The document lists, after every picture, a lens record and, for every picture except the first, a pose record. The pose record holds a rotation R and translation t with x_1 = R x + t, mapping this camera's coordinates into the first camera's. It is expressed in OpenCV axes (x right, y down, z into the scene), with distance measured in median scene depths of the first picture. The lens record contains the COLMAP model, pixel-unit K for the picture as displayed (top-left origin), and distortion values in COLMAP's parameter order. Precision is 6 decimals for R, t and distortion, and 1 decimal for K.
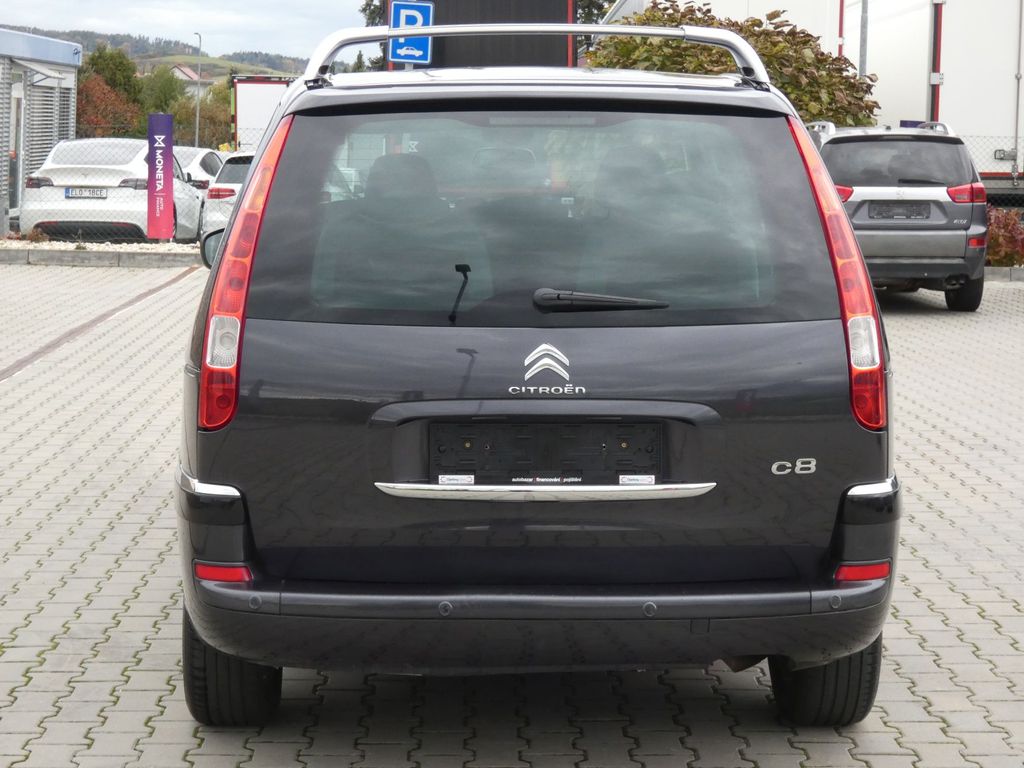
lens RADIAL K [[2061.2, 0, 534.2], [0, 2061.2, 387.4], [0, 0, 1]] dist [0.141564, 0.000000]
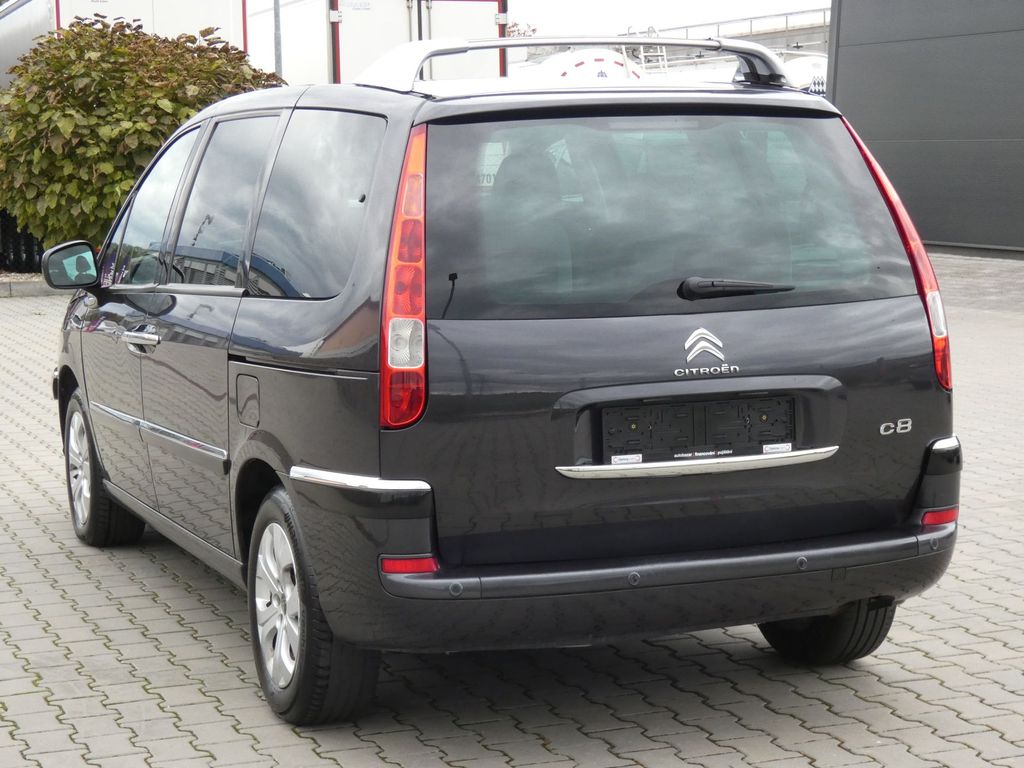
lens RADIAL K [[2061.2, 0, 511.3], [0, 2061.2, 382.0], [0, 0, 1]] dist [0.141564, 0.000000]
pose [[0.941588, -0.058124, 0.331714, -0.439995], [0.061691, 0.998095, -0.000224, 0.001198], [-0.331070, 0.020674, 0.943380, 0.004257]]
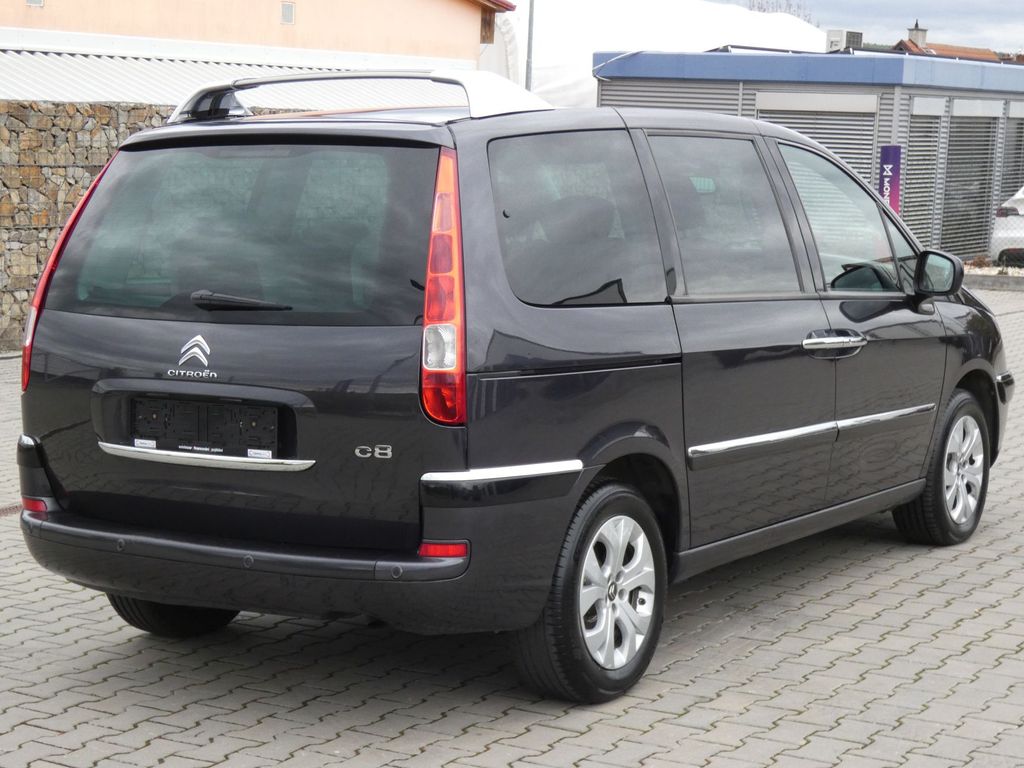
lens RADIAL K [[1975.3, 0, 514.9], [0, 1975.3, 387.5], [0, 0, 1]] dist [0.109087, 0.000000]
pose [[0.828505, 0.049641, -0.557777, 0.794266], [-0.055631, 0.998432, 0.006225, -0.008383], [0.557211, 0.025873, 0.829968, 0.128810]]
